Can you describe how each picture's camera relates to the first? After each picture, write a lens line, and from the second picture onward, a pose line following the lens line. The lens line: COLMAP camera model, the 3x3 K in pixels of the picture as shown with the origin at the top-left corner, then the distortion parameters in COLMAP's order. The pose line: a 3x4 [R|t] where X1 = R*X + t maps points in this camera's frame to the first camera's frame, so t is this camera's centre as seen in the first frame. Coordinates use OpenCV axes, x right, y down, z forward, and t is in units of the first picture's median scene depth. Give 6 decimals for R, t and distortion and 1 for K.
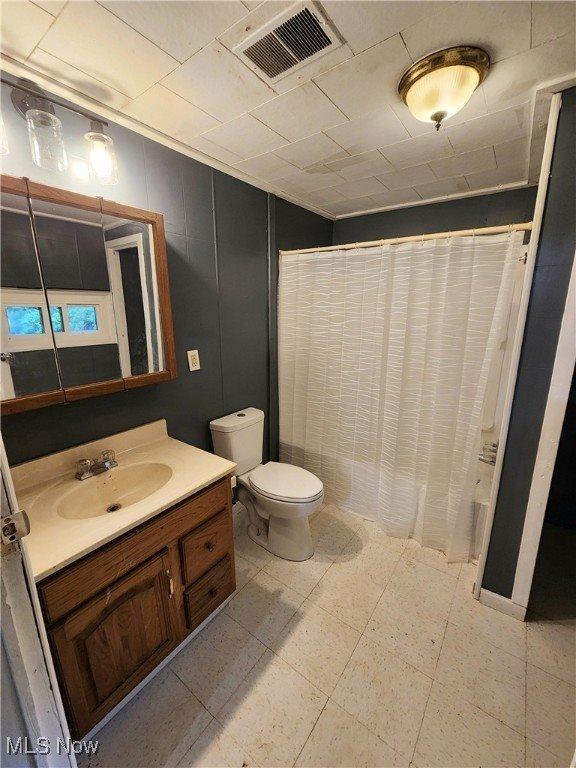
lens RADIAL K [[314.3, 0, 287.0], [0, 314.3, 381.8], [0, 0, 1]] dist [0.002166, -0.001225]
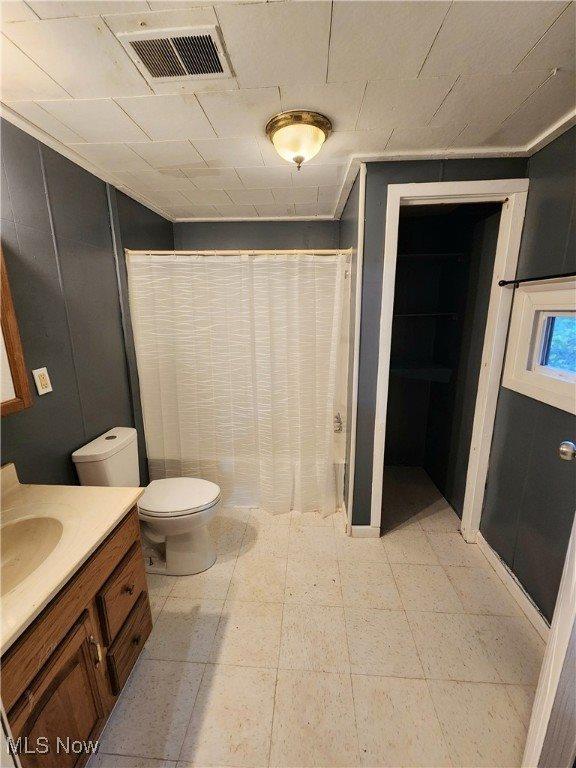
lens RADIAL K [[314.3, 0, 289.6], [0, 314.3, 381.0], [0, 0, 1]] dist [0.002166, -0.001225]
pose [[0.839750, -0.124884, 0.528416, -0.196354], [0.128870, 0.991224, 0.029464, -0.011385], [-0.527458, 0.043354, 0.848474, 0.002194]]
